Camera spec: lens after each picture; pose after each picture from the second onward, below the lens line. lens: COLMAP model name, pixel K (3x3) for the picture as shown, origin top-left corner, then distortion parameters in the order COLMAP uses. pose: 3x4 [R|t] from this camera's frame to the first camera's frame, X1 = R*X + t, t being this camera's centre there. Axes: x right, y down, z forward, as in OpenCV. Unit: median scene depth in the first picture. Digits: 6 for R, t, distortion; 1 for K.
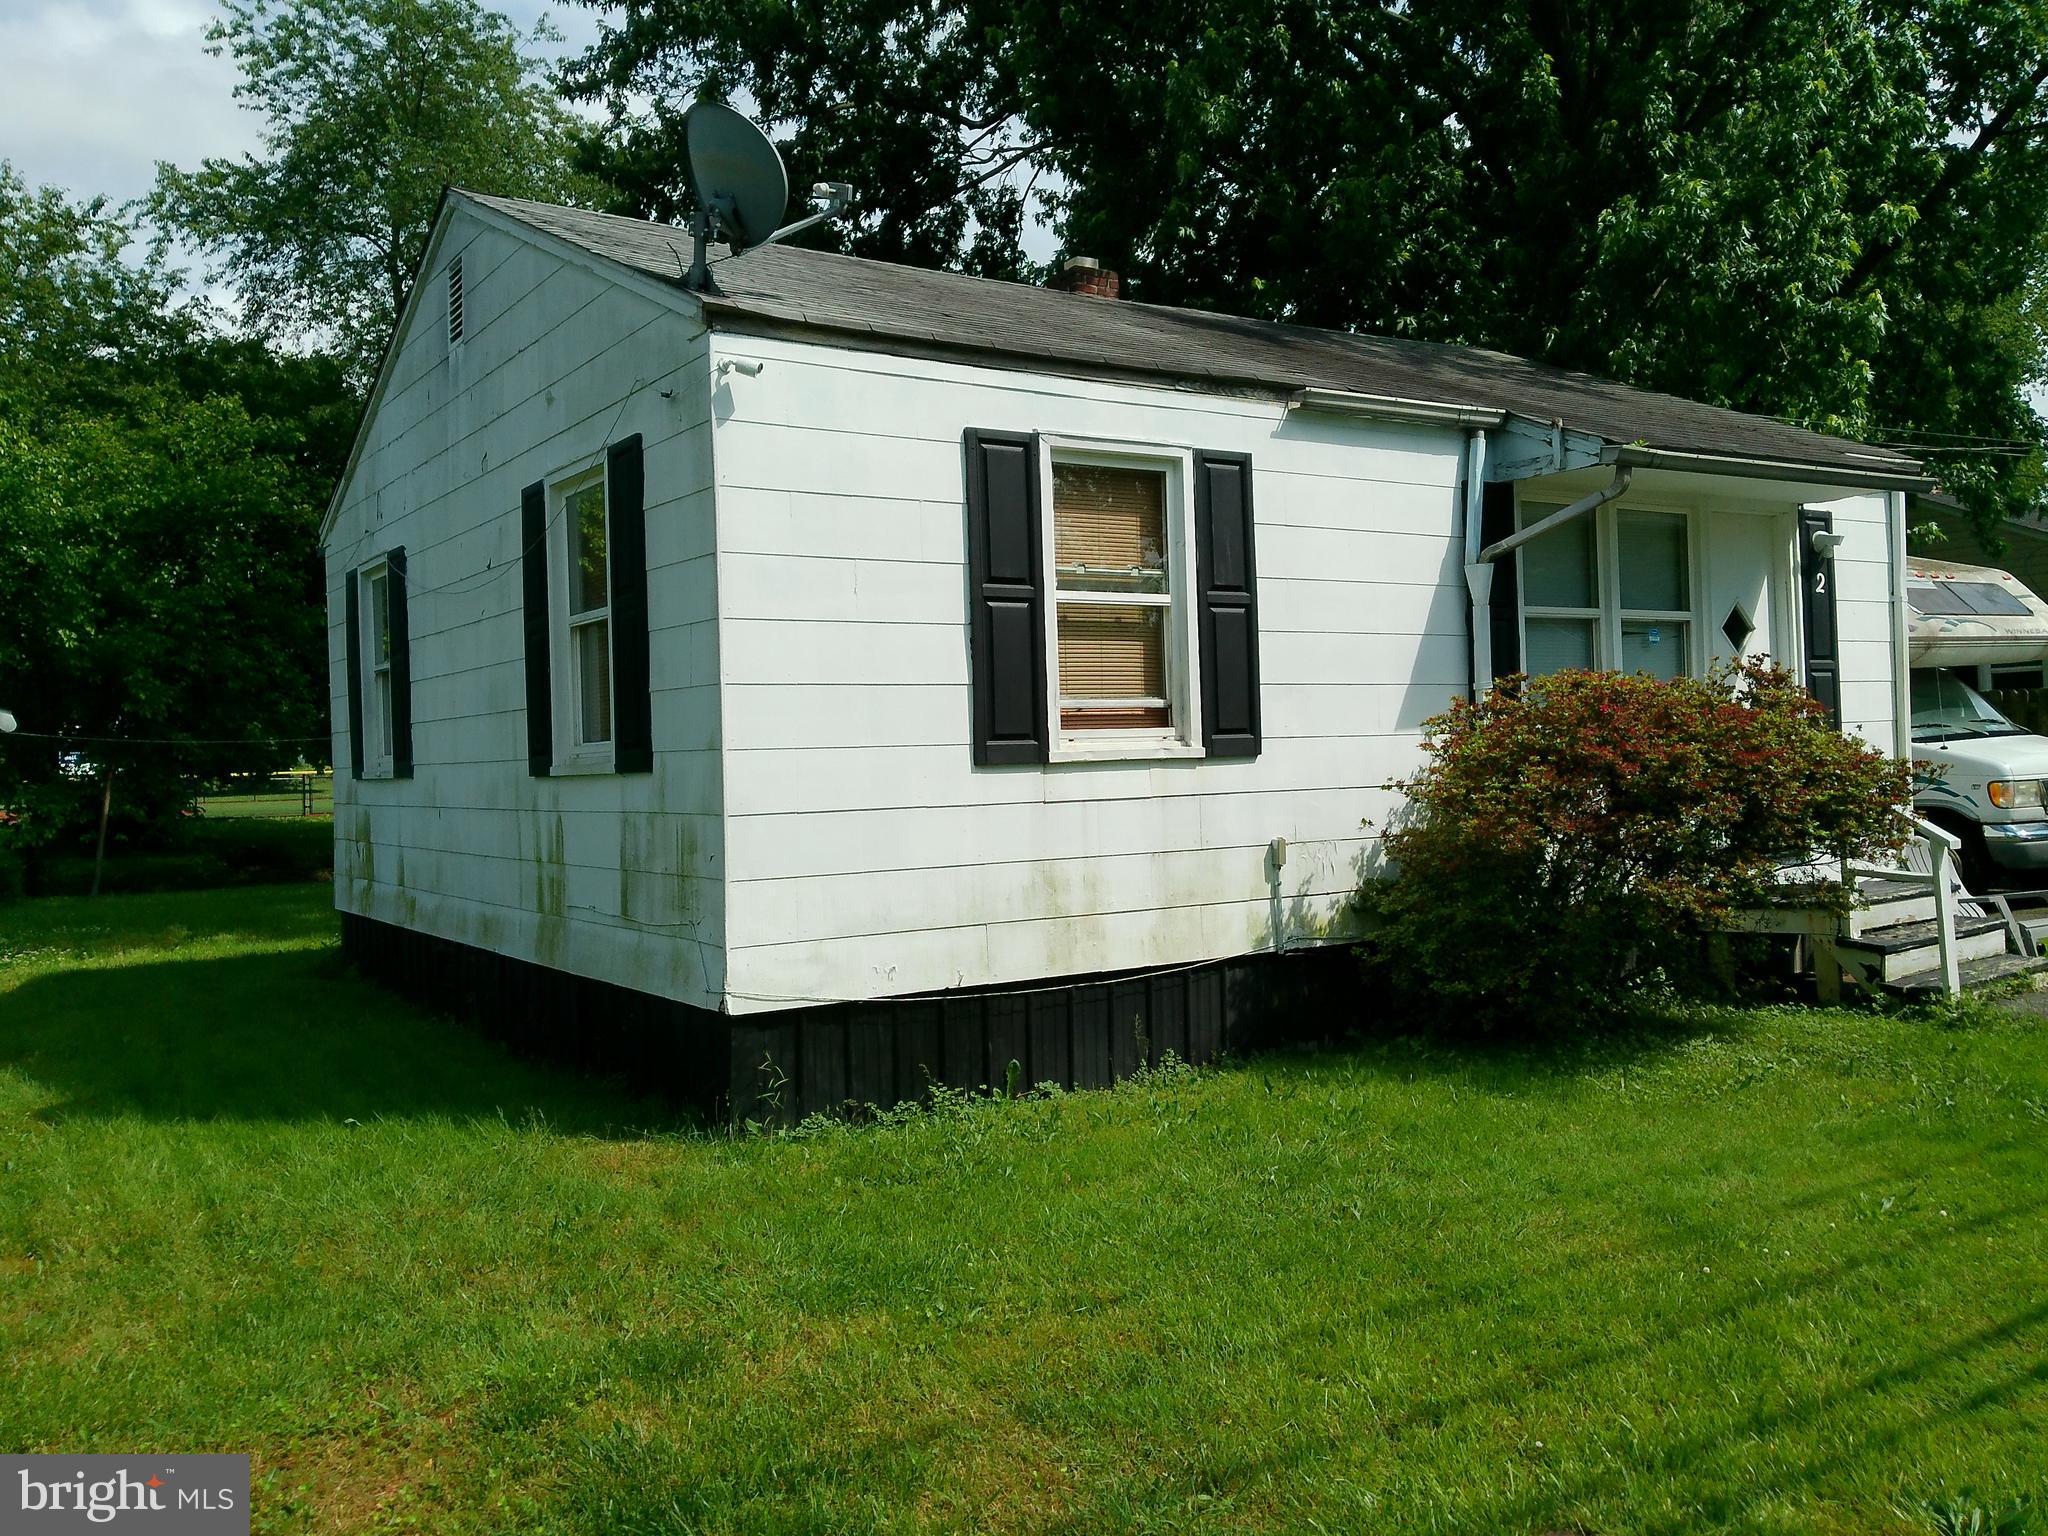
lens RADIAL K [[1619.3, 0, 1024.0], [0, 1619.3, 768.0], [0, 0, 1]] dist [0.035060, -0.075680]
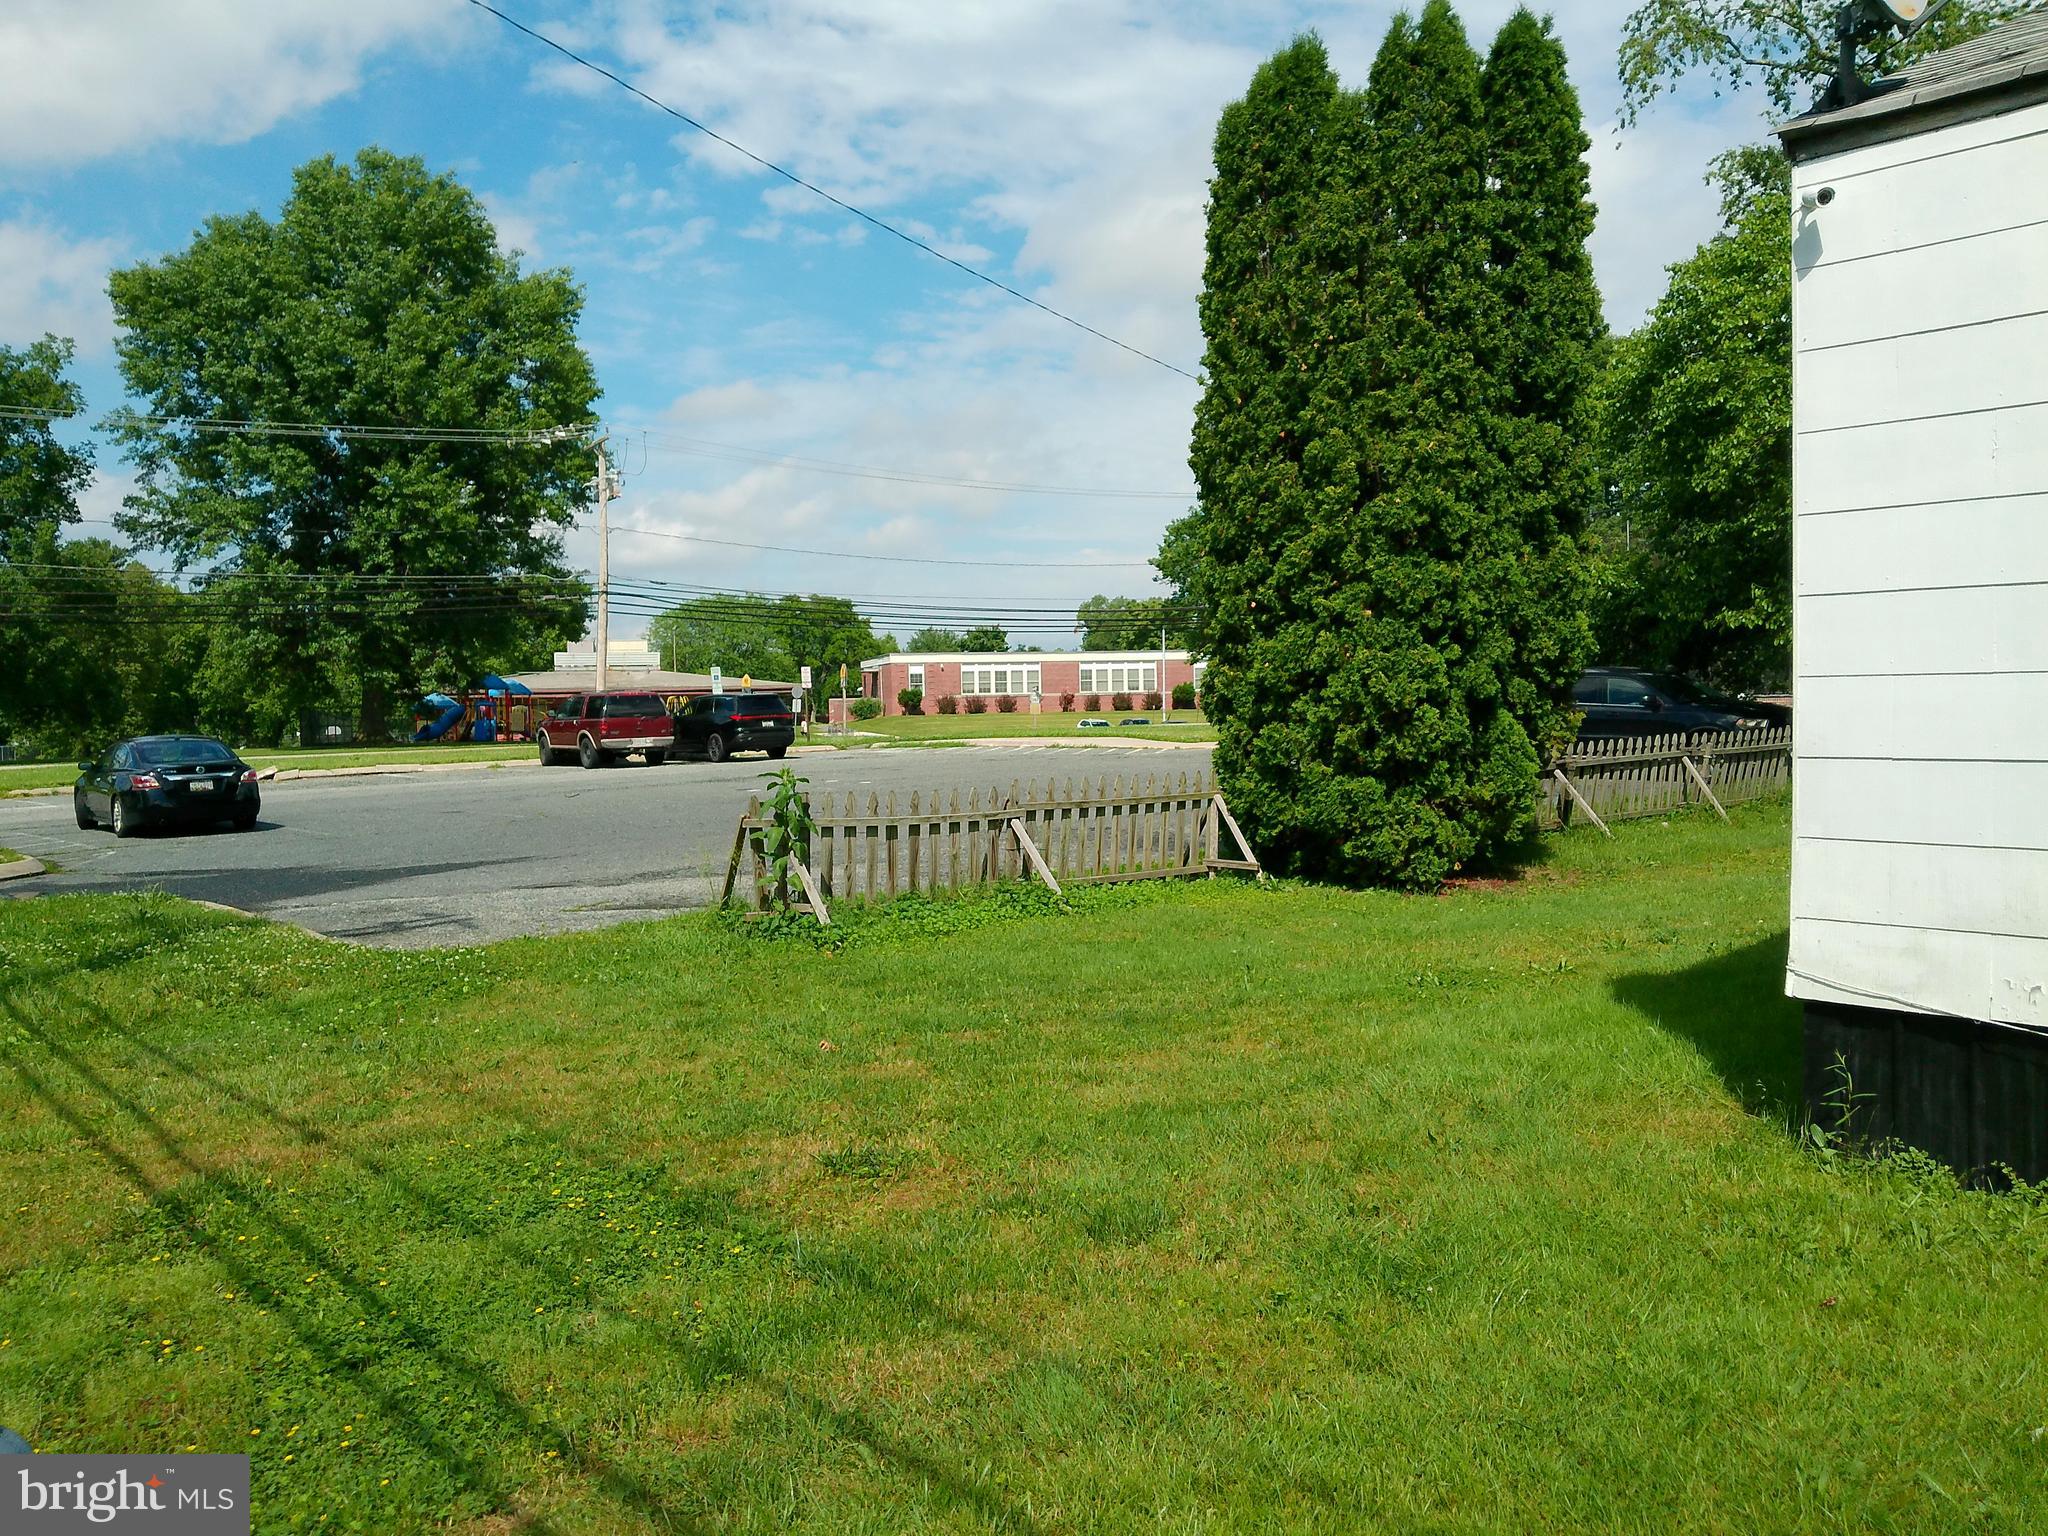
lens RADIAL K [[1615.1, 0, 1058.6], [0, 1615.1, 757.6], [0, 0, 1]] dist [0.079790, -0.204572]
pose [[0.168302, 0.060213, -0.983895, 0.498589], [0.007412, 0.998027, 0.062346, -0.021551], [0.985708, -0.017786, 0.167524, 0.434674]]
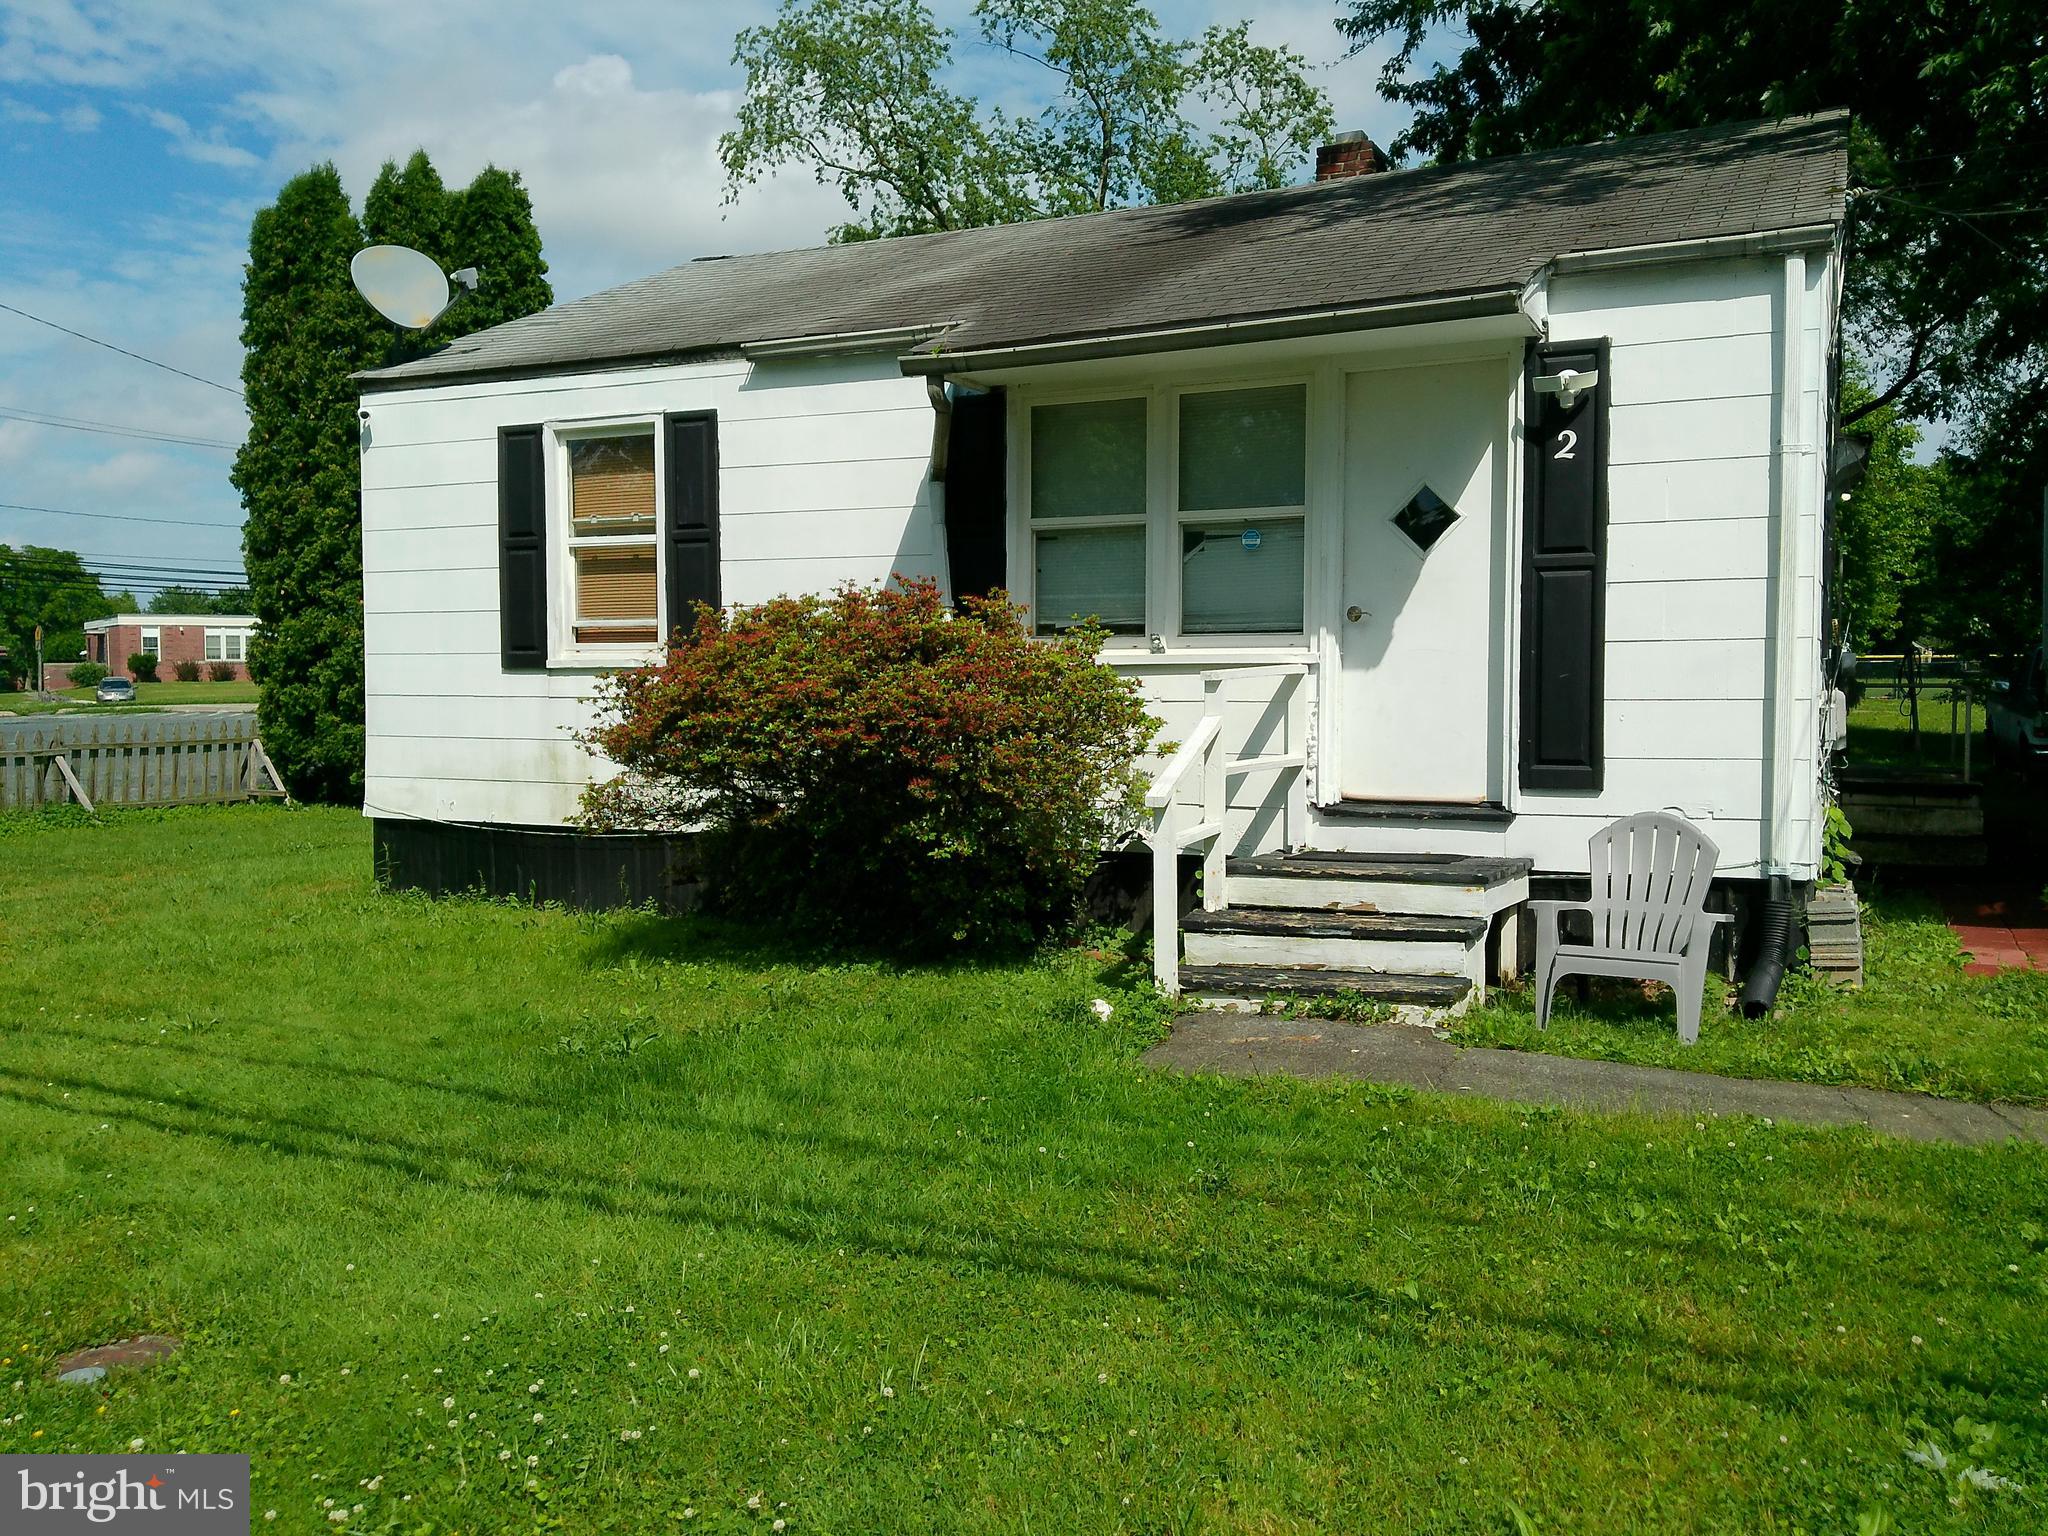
lens RADIAL K [[1615.1, 0, 1058.6], [0, 1615.1, 757.6], [0, 0, 1]] dist [0.079790, -0.204572]
pose [[0.545839, 0.073650, -0.834647, 1.371350], [-0.020361, 0.997001, 0.074661, -0.038516], [0.837643, -0.023759, 0.545702, 0.607590]]
